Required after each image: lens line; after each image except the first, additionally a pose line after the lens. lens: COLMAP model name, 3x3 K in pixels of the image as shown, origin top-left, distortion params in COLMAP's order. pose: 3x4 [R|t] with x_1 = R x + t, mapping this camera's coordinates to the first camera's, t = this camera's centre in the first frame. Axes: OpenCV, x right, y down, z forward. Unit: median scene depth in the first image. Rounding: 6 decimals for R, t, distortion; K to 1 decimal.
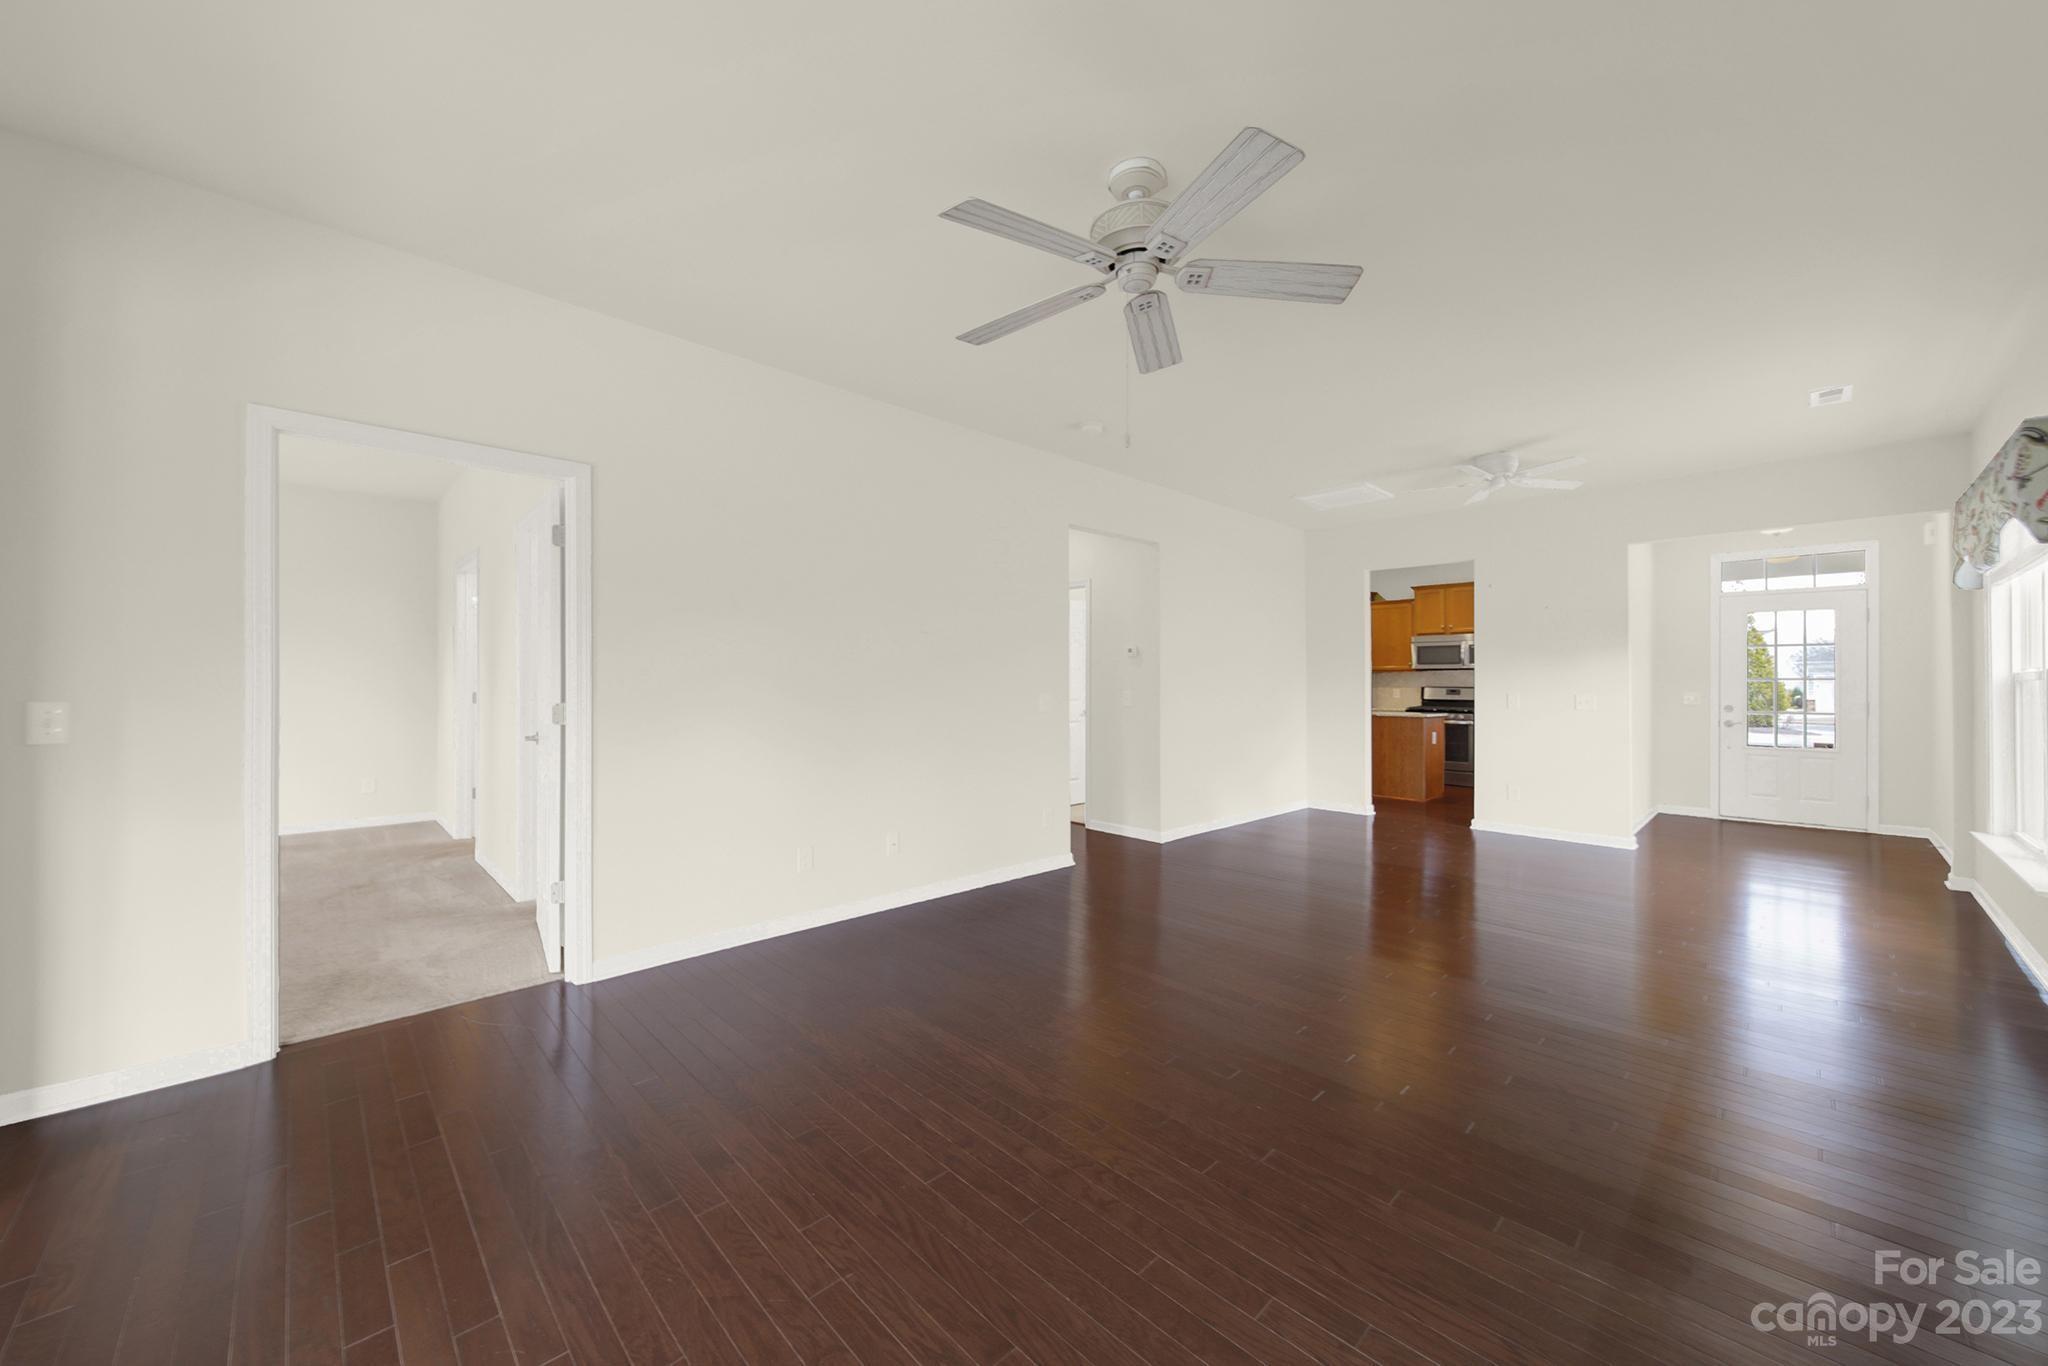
lens RADIAL K [[751.3, 0, 1024.4], [0, 751.3, 661.2], [0, 0, 1]] dist [0.003112, -0.000269]
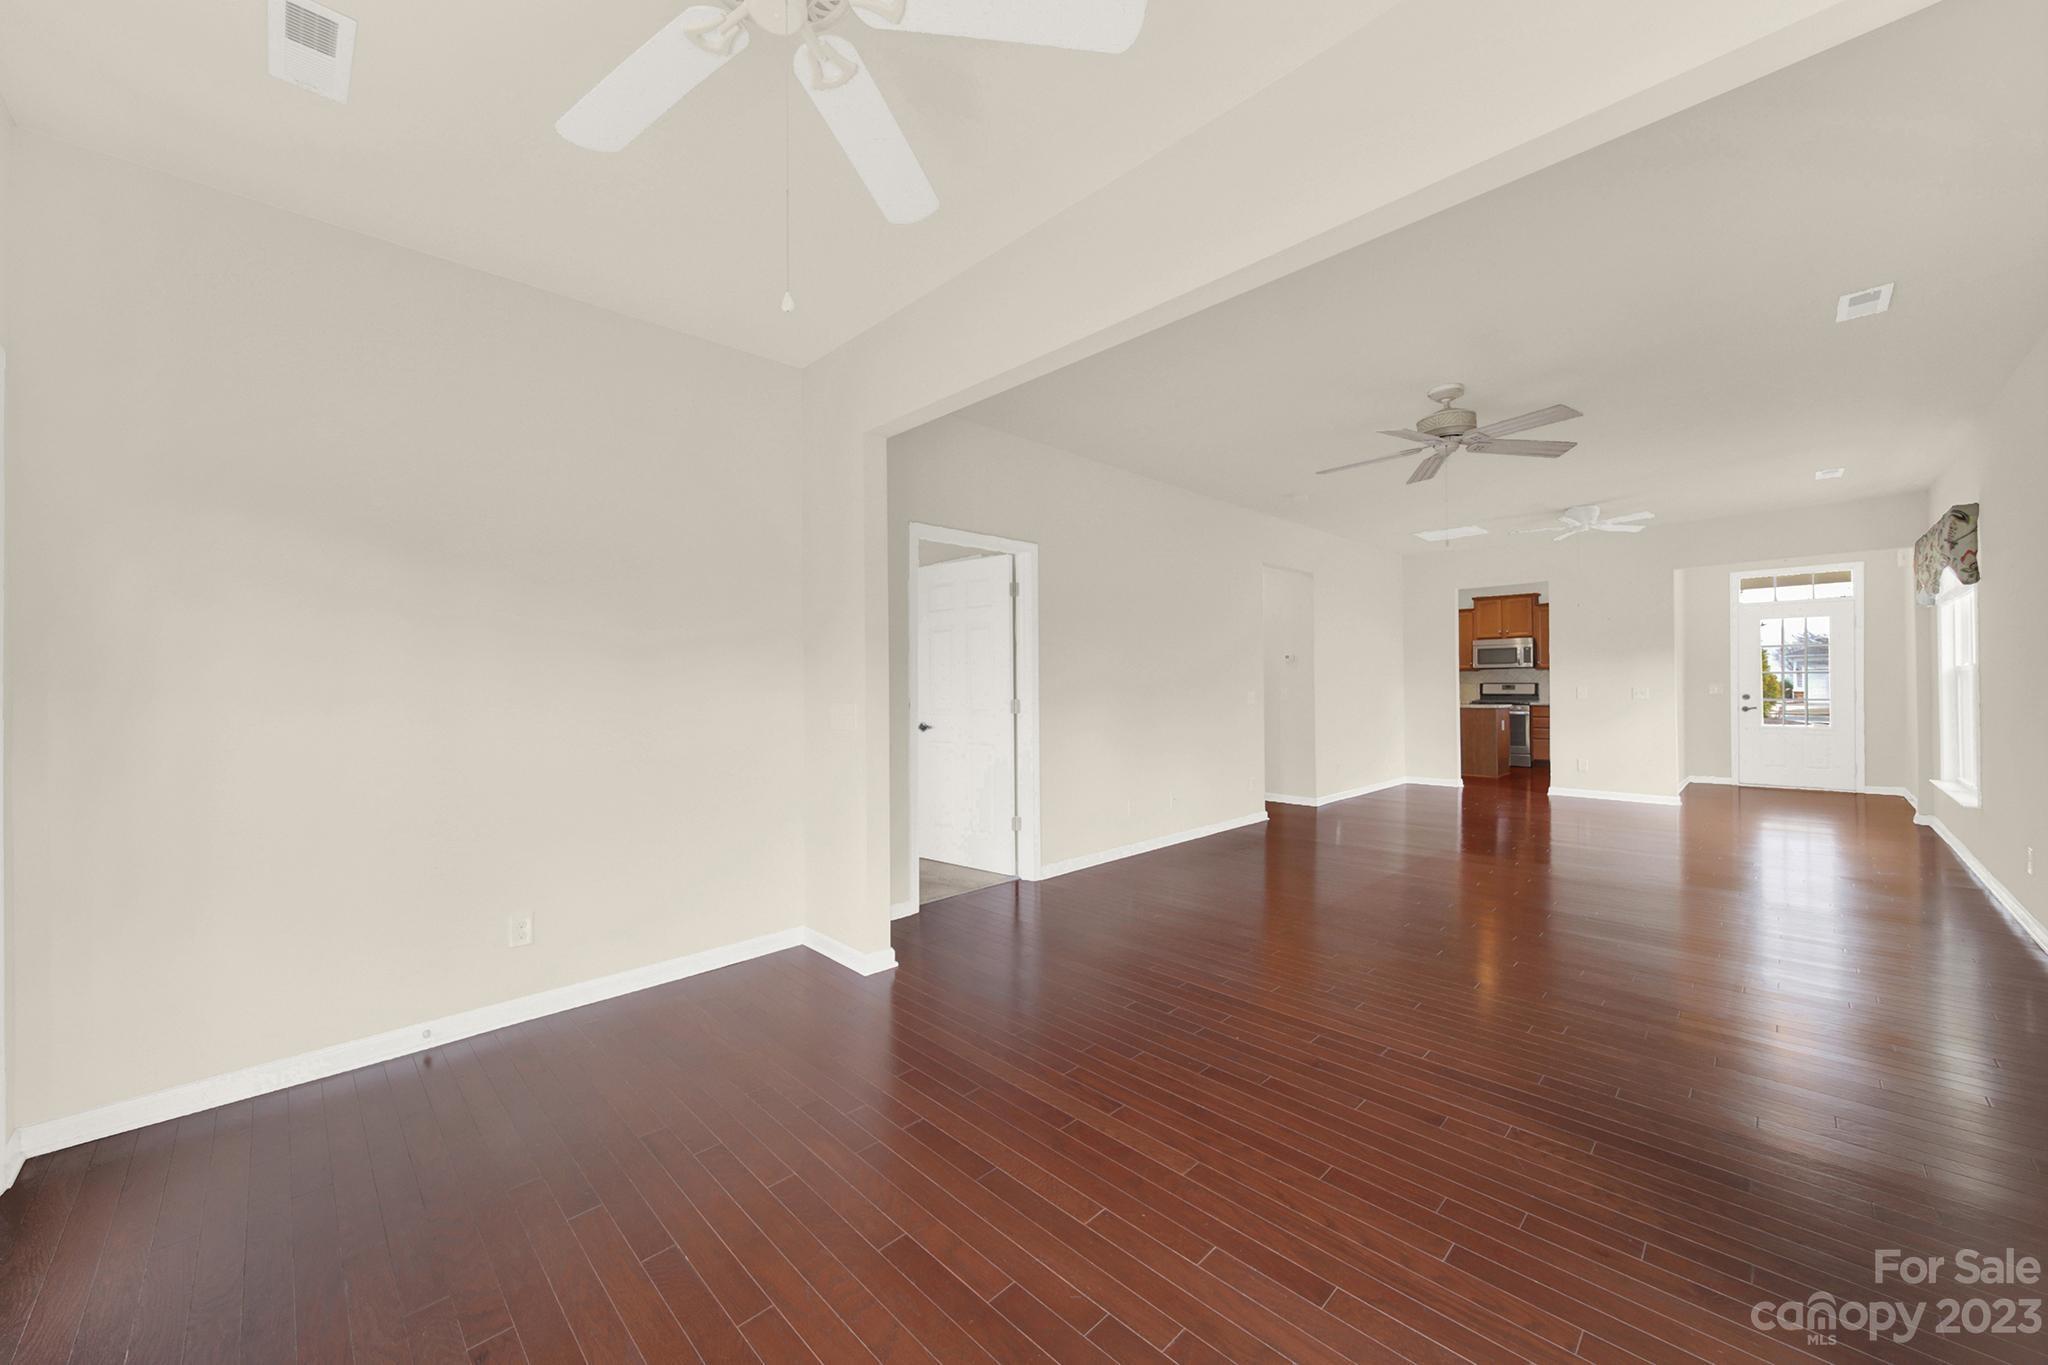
lens RADIAL K [[764.5, 0, 1021.2], [0, 764.5, 670.4], [0, 0, 1]] dist [-0.000622, 0.000194]
pose [[0.999817, -0.013735, 0.013289, -0.300305], [0.013641, 0.999881, 0.007206, -0.006700], [-0.013386, -0.007023, 0.999886, -0.265672]]
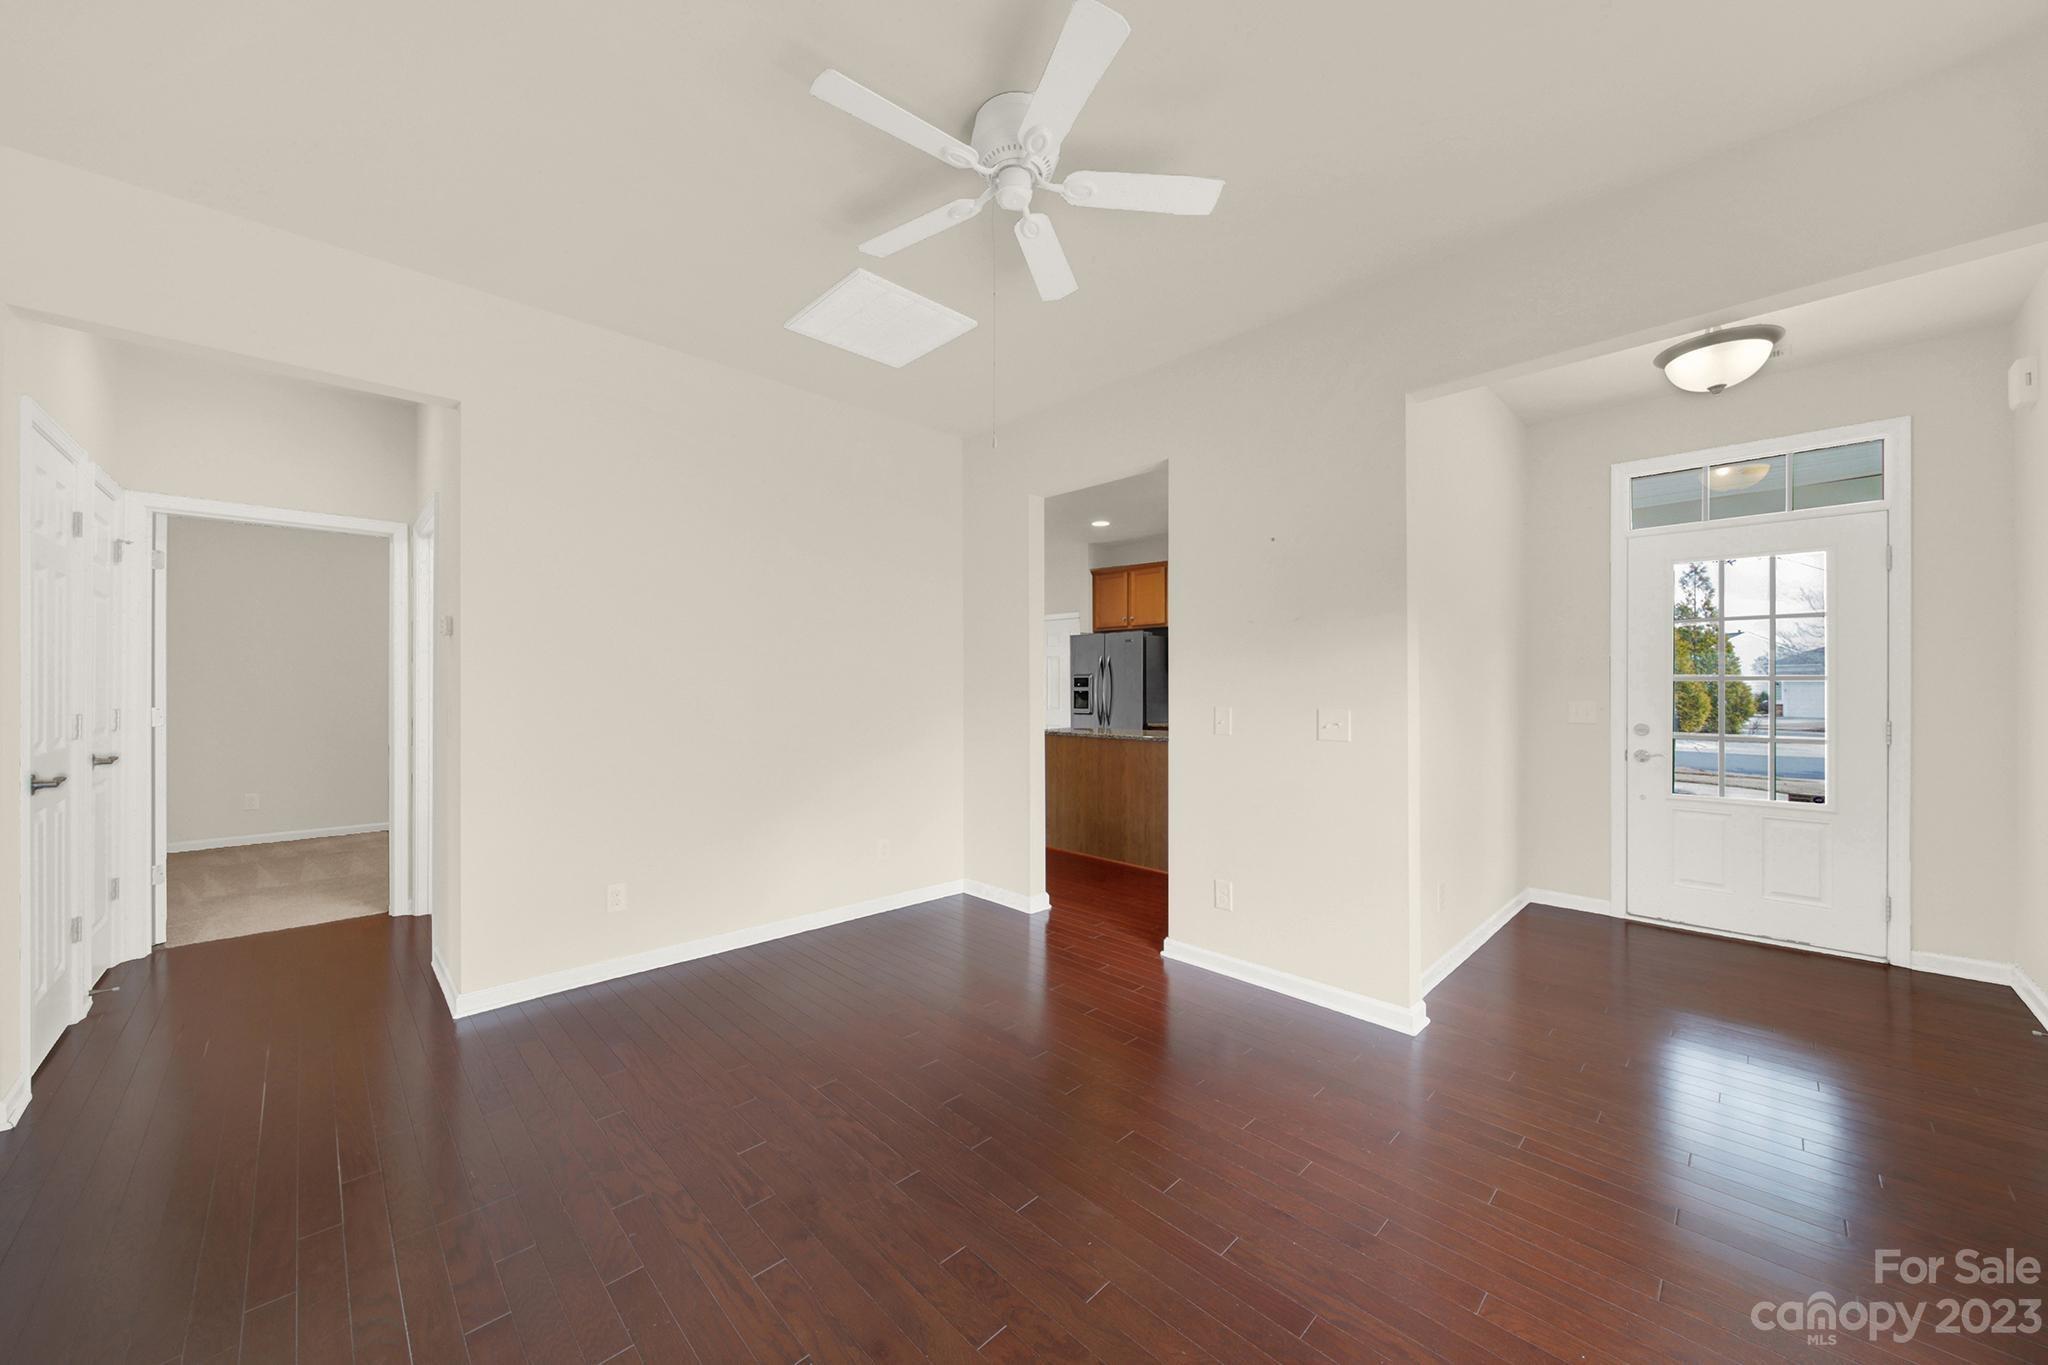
lens RADIAL K [[727.5, 0, 1022.8], [0, 727.5, 671.7], [0, 0, 1]] dist [-0.000265, -0.000116]
pose [[0.999993, -0.002915, 0.002343, 0.489724], [0.002904, 0.999984, 0.004828, 0.014986], [-0.002357, -0.004821, 0.999986, 0.472604]]
